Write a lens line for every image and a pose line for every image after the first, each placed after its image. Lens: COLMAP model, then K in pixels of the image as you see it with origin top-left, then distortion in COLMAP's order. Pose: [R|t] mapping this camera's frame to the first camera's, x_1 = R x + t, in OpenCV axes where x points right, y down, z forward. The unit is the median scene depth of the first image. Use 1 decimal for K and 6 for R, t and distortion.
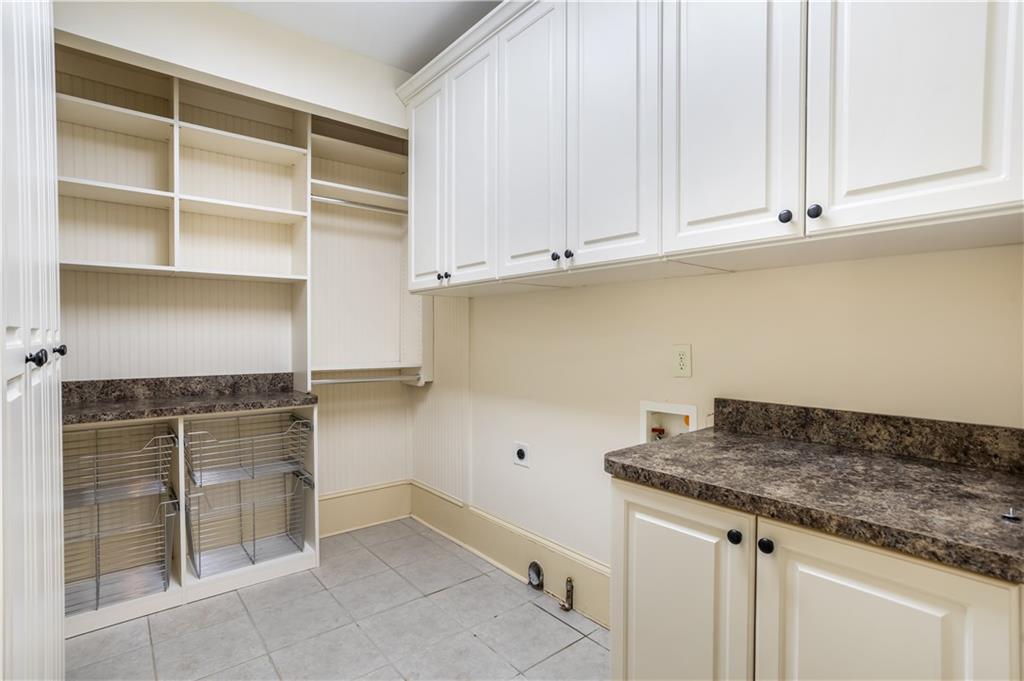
lens RADIAL K [[505.1, 0, 509.8], [0, 505.1, 341.2], [0, 0, 1]] dist [-0.040629, 0.020573]
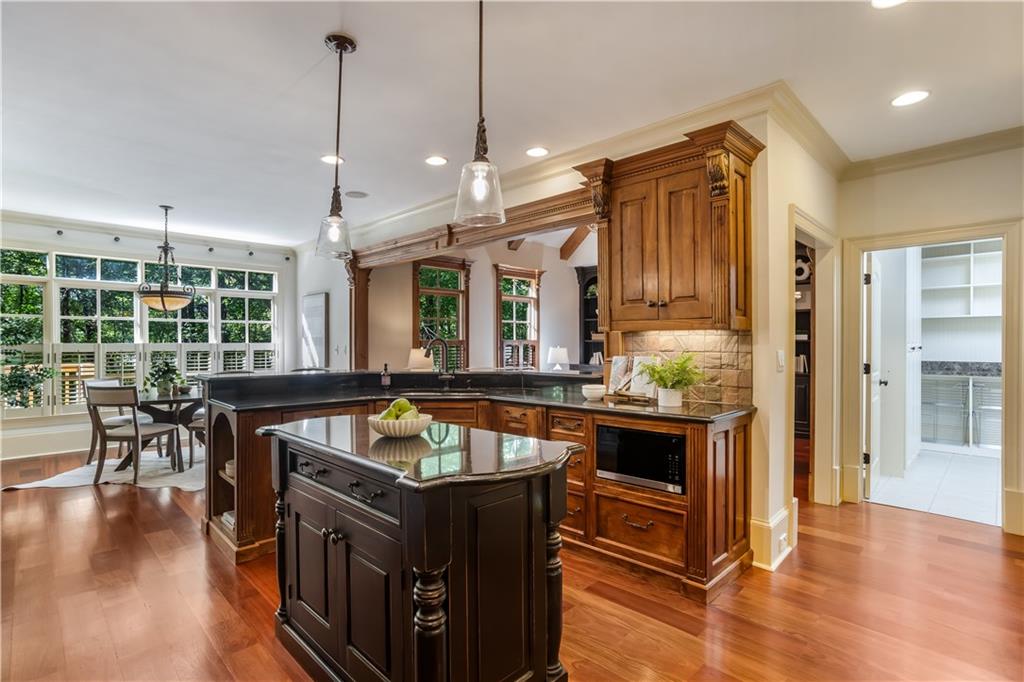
lens RADIAL K [[505.1, 0, 510.1], [0, 505.1, 346.2], [0, 0, 1]] dist [-0.040629, 0.020573]
pose [[0.092544, 0.003715, -0.995702, 1.463120], [-0.013393, 0.999907, 0.002486, 0.029310], [0.995618, 0.013105, 0.092585, -1.382344]]
